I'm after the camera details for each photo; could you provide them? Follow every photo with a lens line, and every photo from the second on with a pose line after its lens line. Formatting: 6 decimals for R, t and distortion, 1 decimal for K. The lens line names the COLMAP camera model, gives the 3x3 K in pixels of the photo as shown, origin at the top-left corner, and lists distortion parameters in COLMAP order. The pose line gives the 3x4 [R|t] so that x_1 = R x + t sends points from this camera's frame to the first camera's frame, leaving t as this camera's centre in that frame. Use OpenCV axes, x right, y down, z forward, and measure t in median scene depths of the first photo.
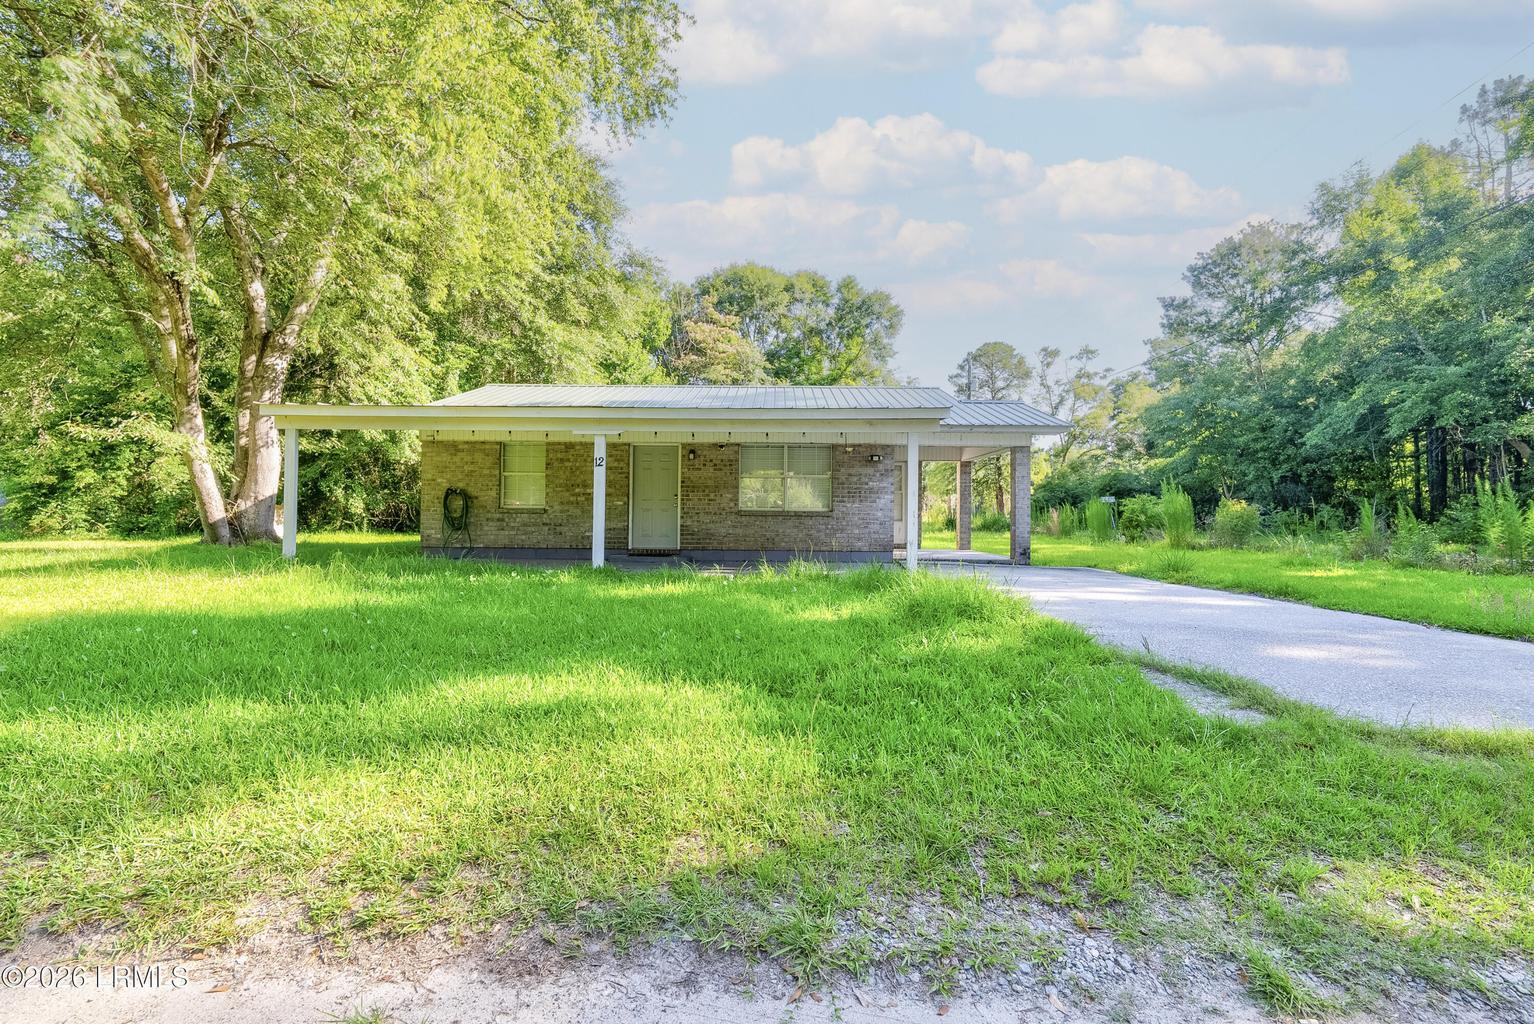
lens RADIAL K [[636.7, 0, 767.0], [0, 636.7, 512.0], [0, 0, 1]] dist [0.000066, -0.000159]
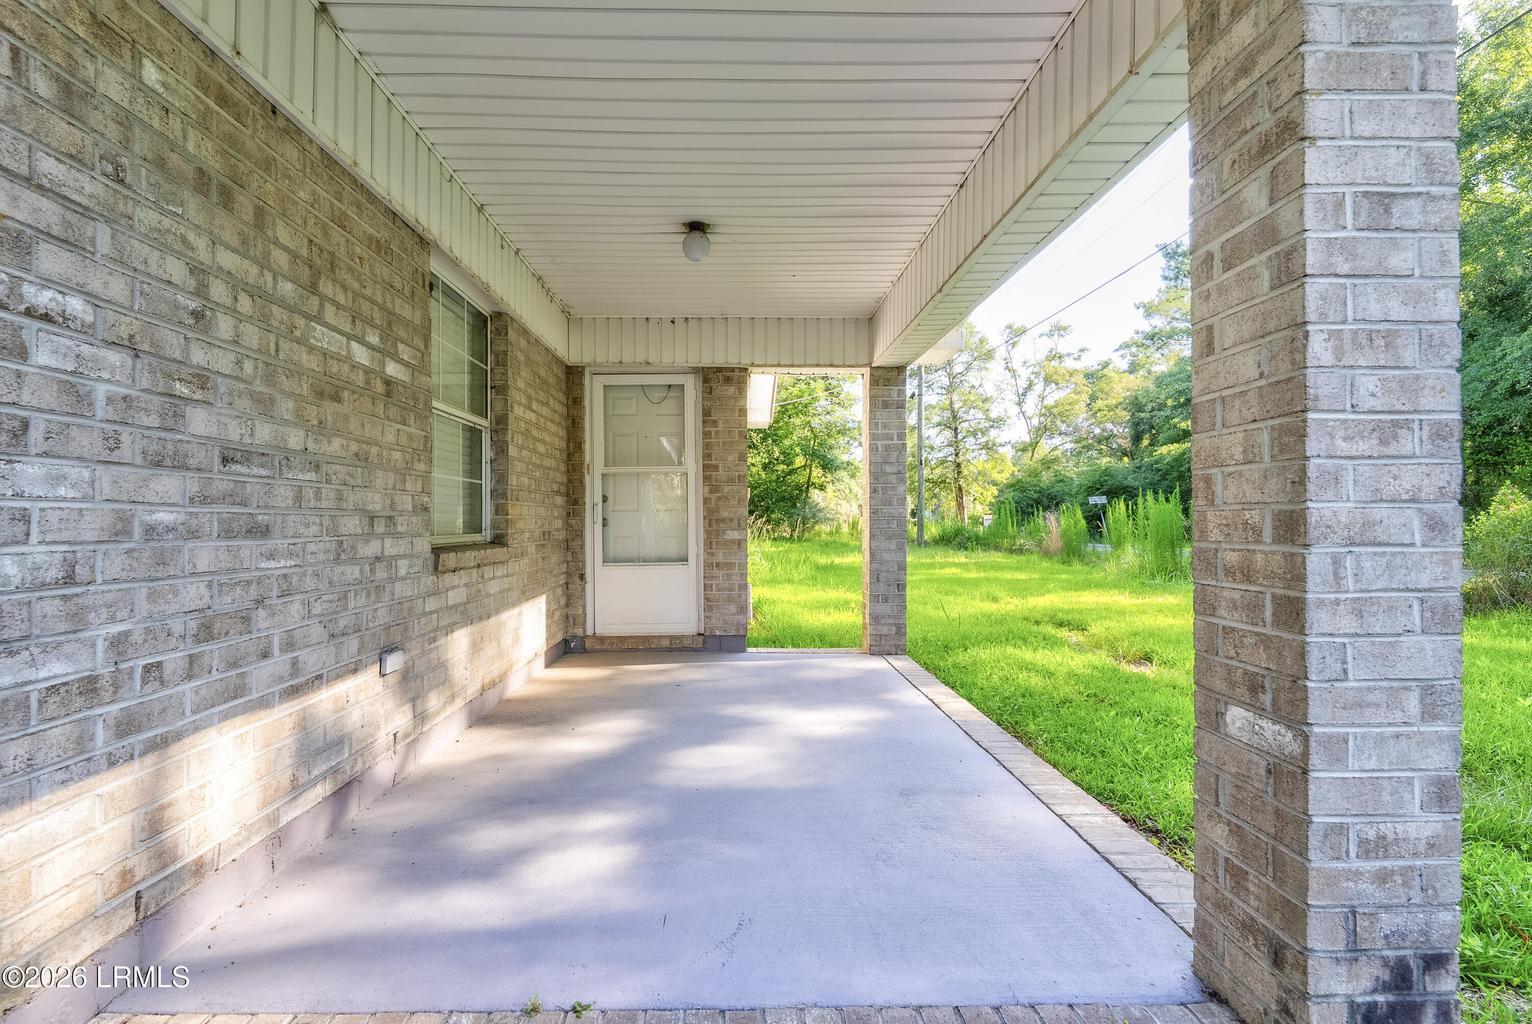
lens RADIAL K [[635.9, 0, 766.0], [0, 635.9, 512.0], [0, 0, 1]] dist [0.000066, -0.000159]
pose [[0.998187, -0.005413, 0.059951, 0.057617], [0.005834, 0.999960, -0.006850, -0.001789], [-0.059911, 0.007188, 0.998178, 0.171142]]
